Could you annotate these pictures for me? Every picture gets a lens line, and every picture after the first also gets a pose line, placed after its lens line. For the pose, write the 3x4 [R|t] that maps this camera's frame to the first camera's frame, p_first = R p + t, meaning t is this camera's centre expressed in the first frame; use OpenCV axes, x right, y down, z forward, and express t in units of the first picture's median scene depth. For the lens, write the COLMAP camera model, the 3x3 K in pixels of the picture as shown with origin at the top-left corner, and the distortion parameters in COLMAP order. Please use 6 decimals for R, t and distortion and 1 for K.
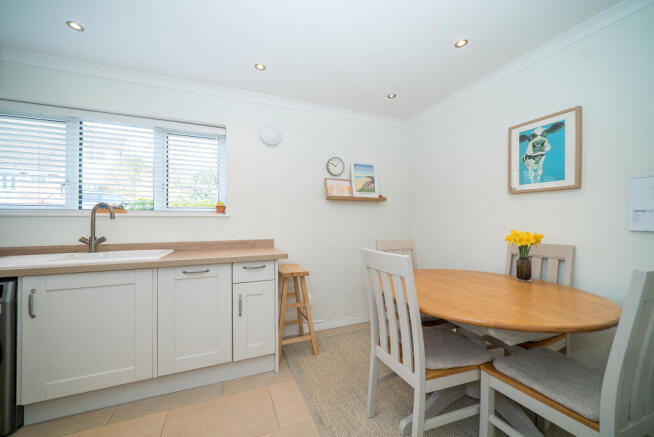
lens RADIAL K [[240.1, 0, 327.0], [0, 240.1, 218.5], [0, 0, 1]] dist [-0.001835, -0.000232]
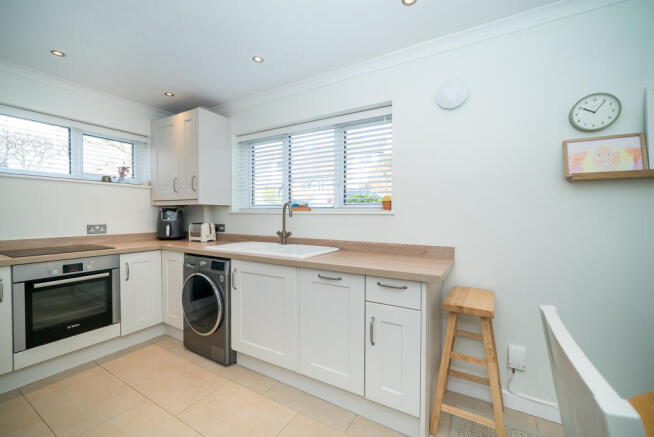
lens RADIAL K [[264.7, 0, 330.2], [0, 264.7, 219.4], [0, 0, 1]] dist [0.000149, -0.000003]
pose [[0.616727, 0.025062, -0.786778, 0.197704], [0.000933, 0.999469, 0.032569, -0.023956], [0.787177, -0.020820, 0.616376, 0.345160]]
